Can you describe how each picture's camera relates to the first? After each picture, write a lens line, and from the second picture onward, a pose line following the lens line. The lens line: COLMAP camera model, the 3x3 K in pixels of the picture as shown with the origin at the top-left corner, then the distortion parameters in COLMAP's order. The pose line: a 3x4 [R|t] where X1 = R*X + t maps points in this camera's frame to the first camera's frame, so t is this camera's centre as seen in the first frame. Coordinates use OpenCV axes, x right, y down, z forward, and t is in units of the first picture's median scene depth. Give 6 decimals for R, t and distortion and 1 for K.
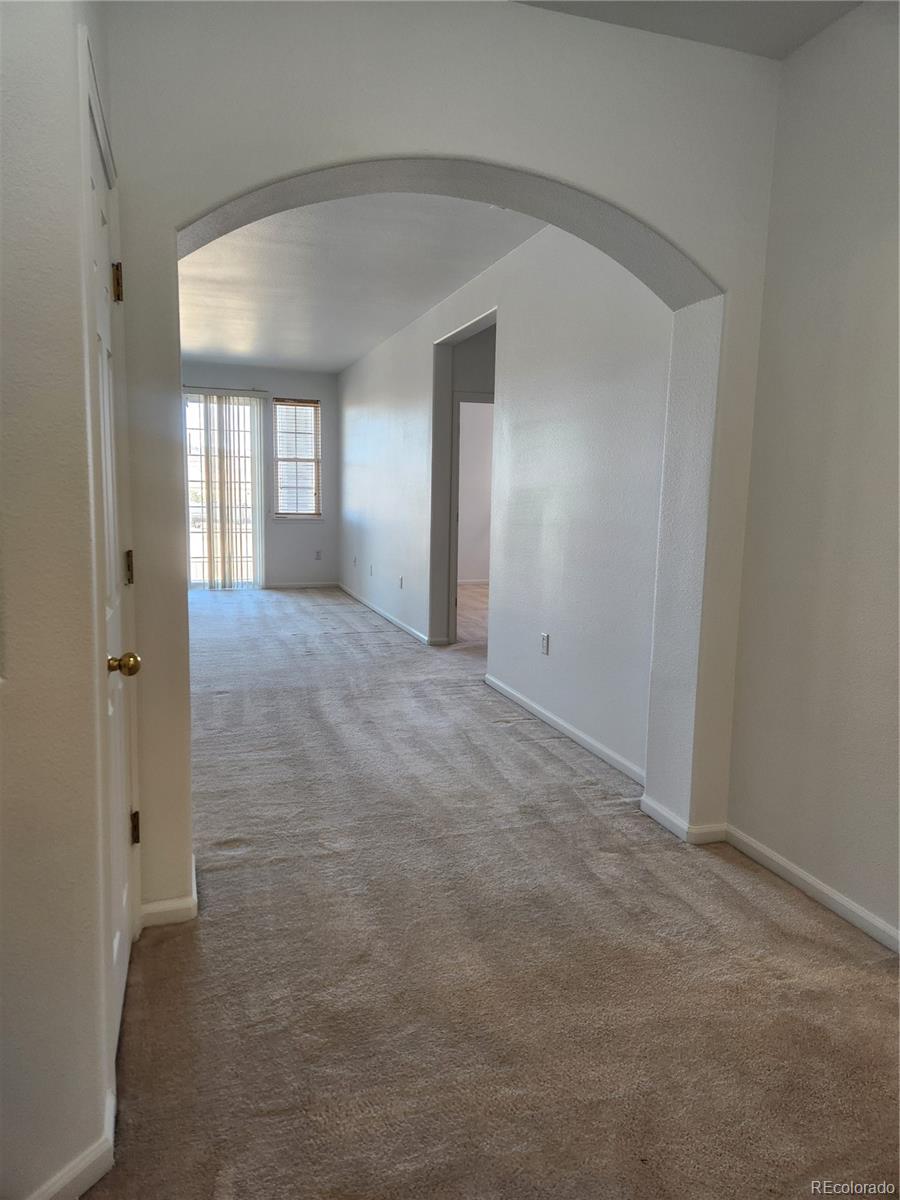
lens RADIAL K [[811.2, 0, 450.0], [0, 811.2, 600.0], [0, 0, 1]] dist [0.070778, -0.001102]
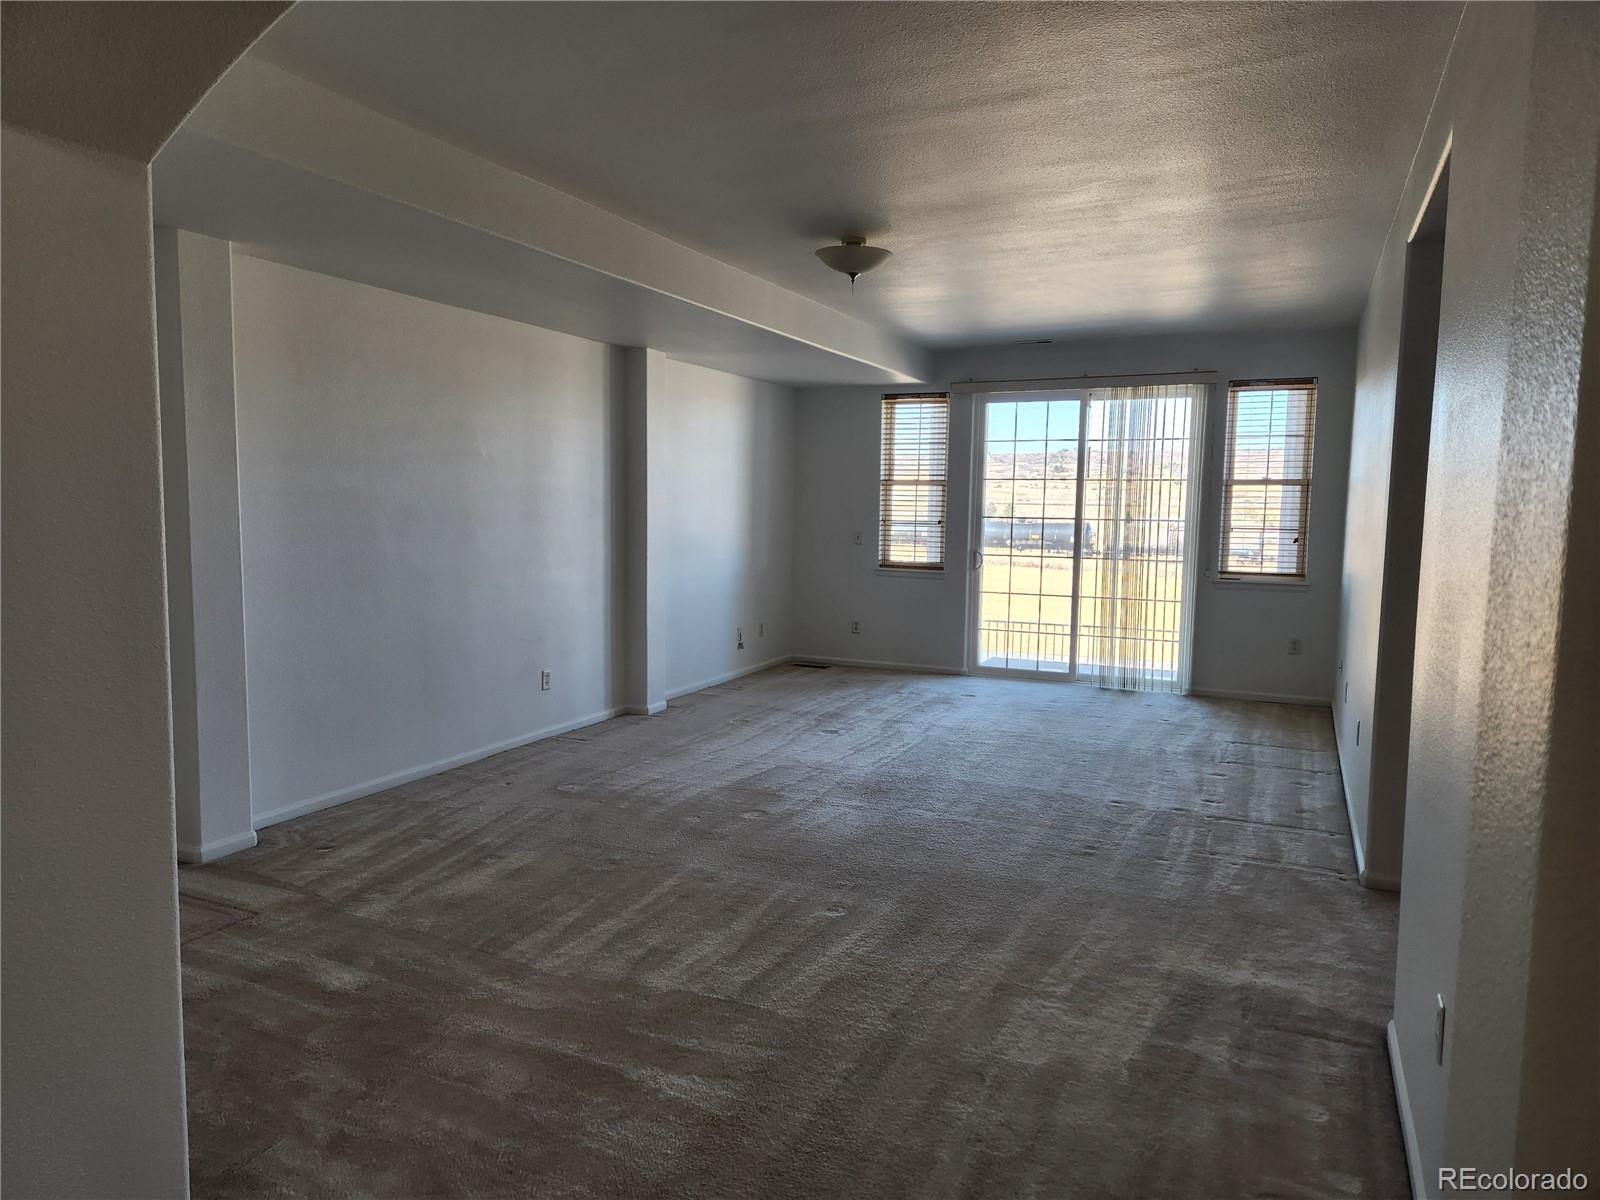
lens RADIAL K [[1081.6, 0, 800.0], [0, 1081.6, 600.0], [0, 0, 1]] dist [0.070778, -0.001102]
pose [[0.734048, 0.056630, -0.676732, 0.104819], [-0.092857, 0.995527, -0.017415, -0.043576], [0.672719, 0.075622, 0.736023, 0.205973]]
